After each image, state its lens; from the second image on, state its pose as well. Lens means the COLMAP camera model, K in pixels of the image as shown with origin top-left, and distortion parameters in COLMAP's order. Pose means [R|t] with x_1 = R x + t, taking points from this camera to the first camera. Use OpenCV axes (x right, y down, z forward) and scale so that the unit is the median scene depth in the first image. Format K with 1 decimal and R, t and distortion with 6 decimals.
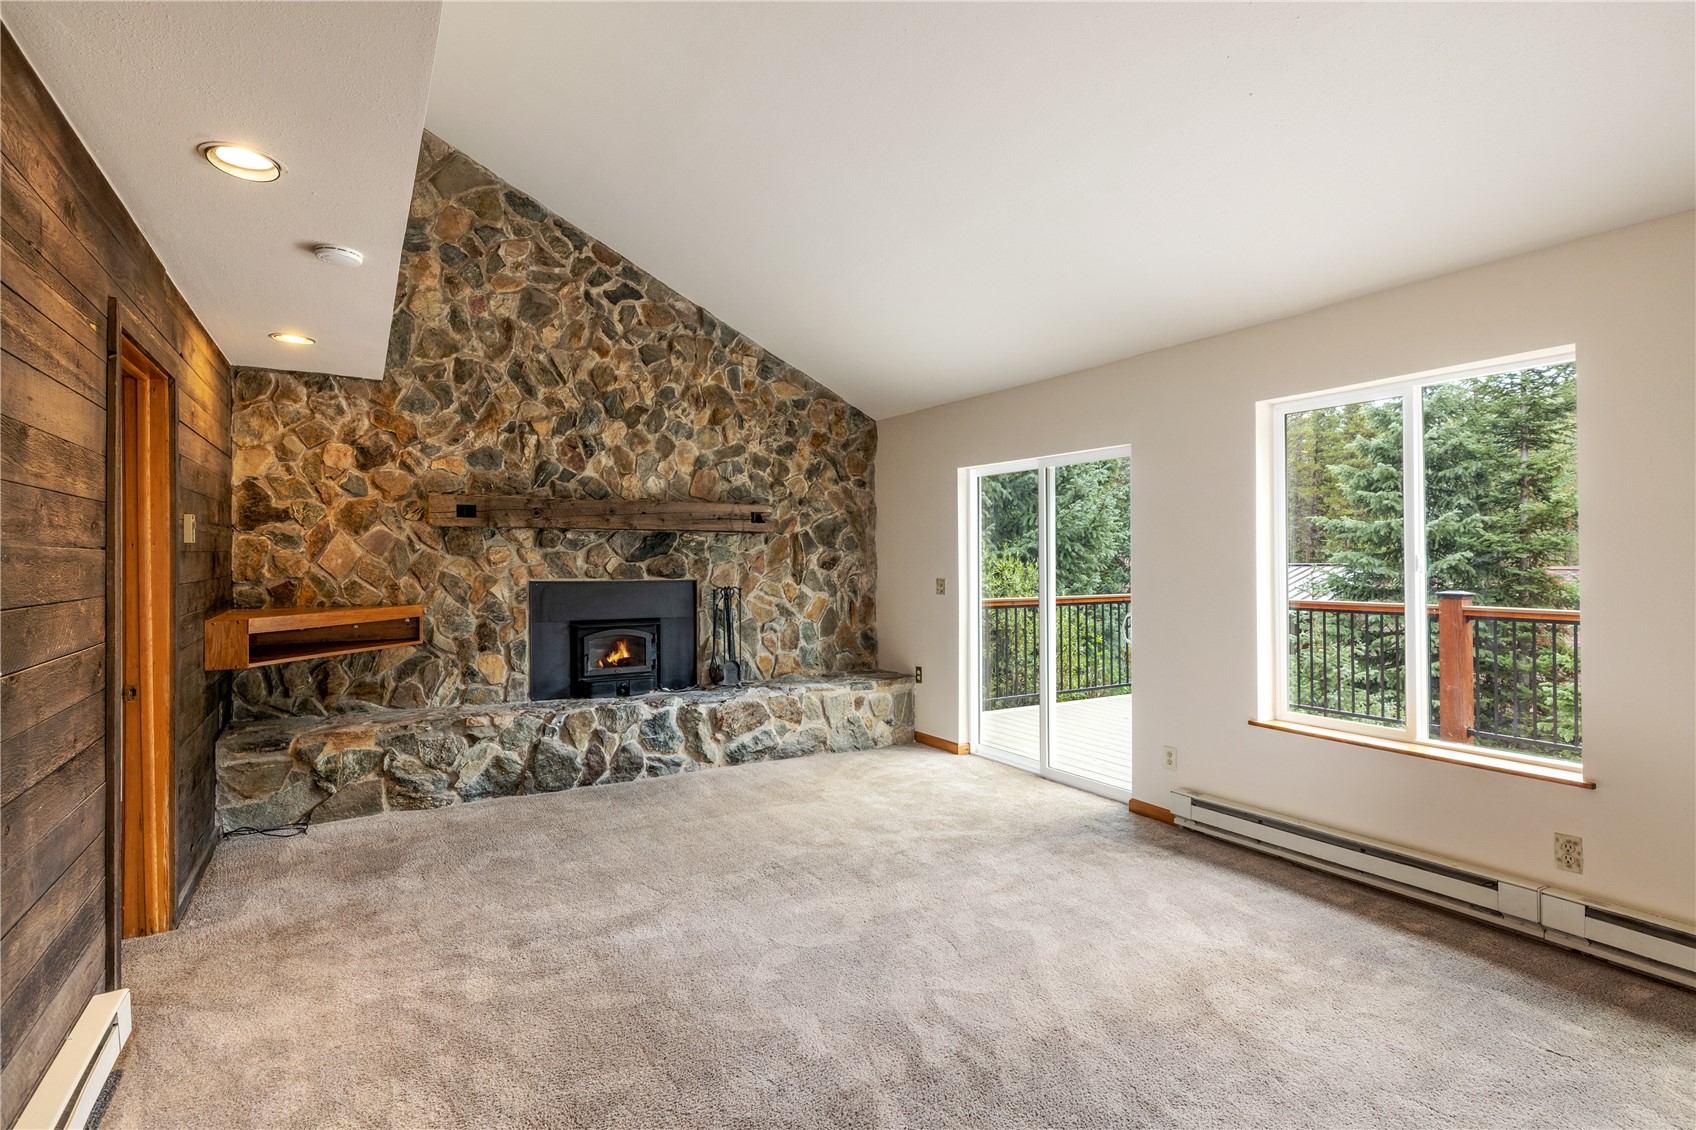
lens RADIAL K [[842.8, 0, 847.3], [0, 842.8, 556.1], [0, 0, 1]] dist [-0.003953, 0.001076]
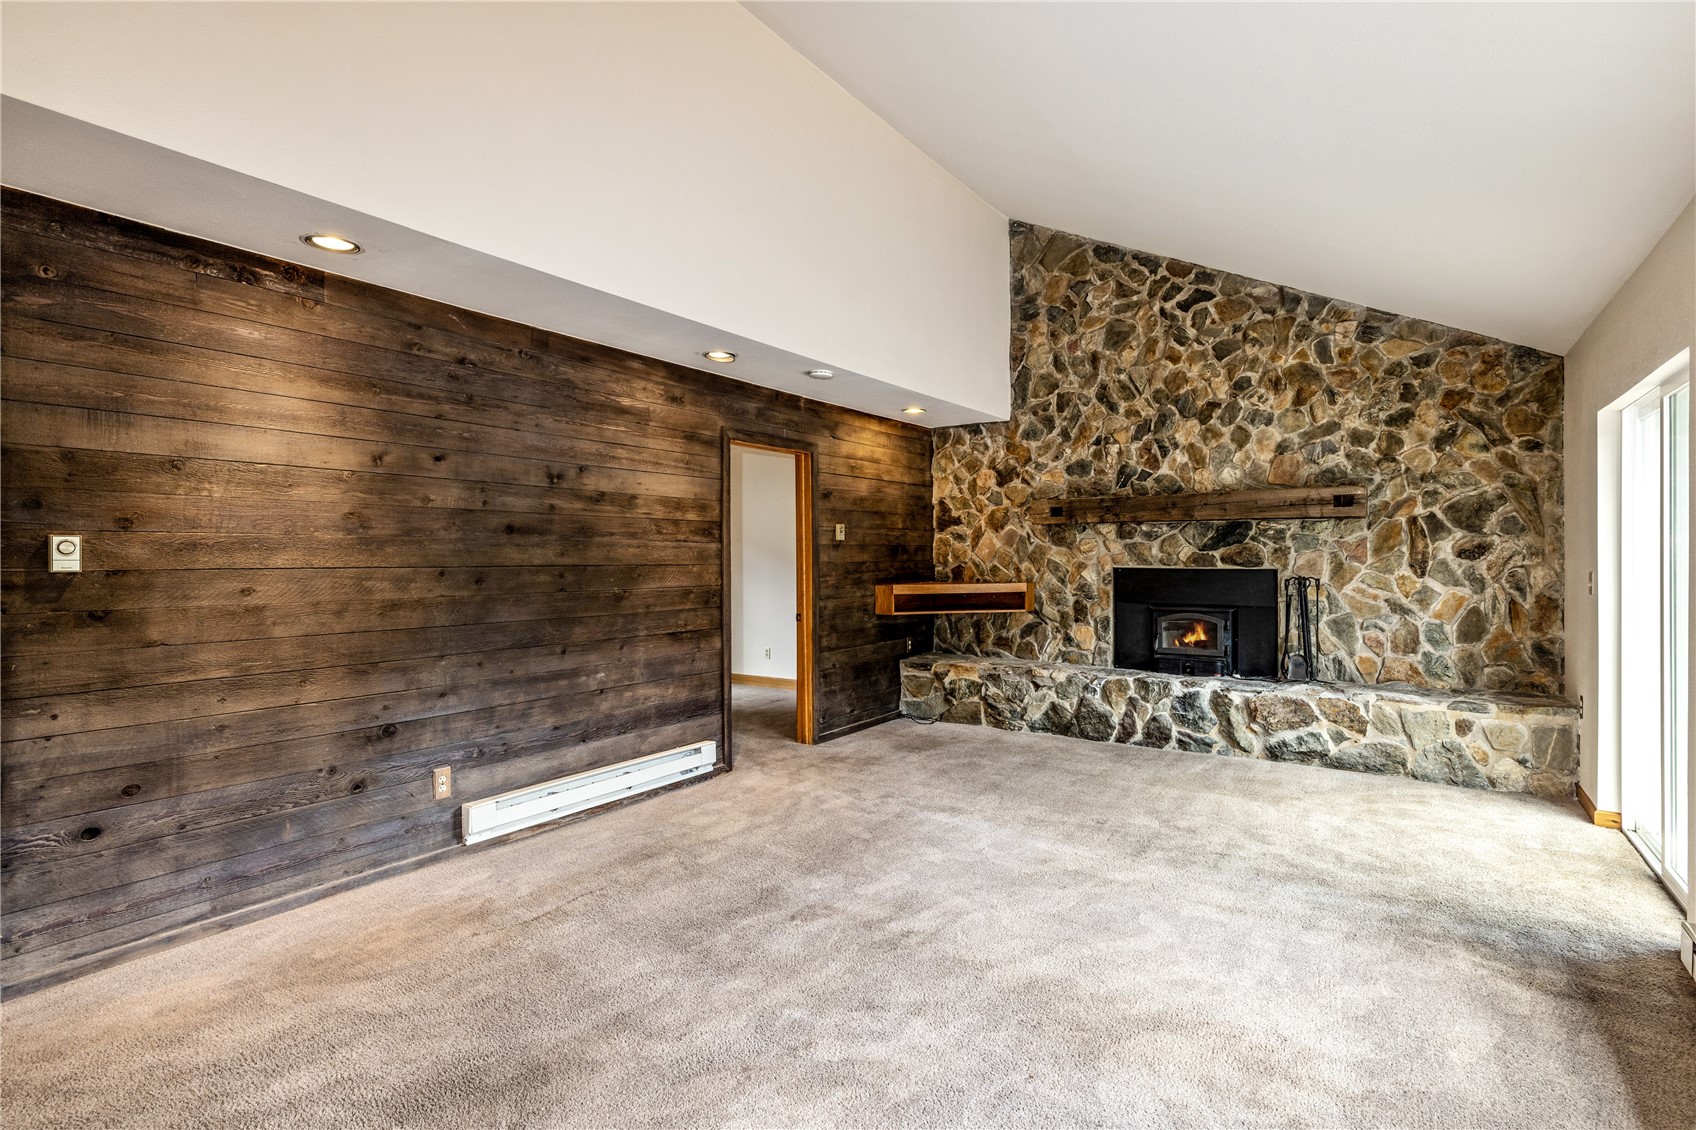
lens RADIAL K [[810.5, 0, 846.4], [0, 810.5, 566.5], [0, 0, 1]] dist [-0.002421, 0.001632]
pose [[0.428311, 0.011425, -0.903559, 0.521550], [0.005912, 0.999863, 0.015446, 0.009145], [0.903612, -0.011958, 0.428185, 0.173792]]
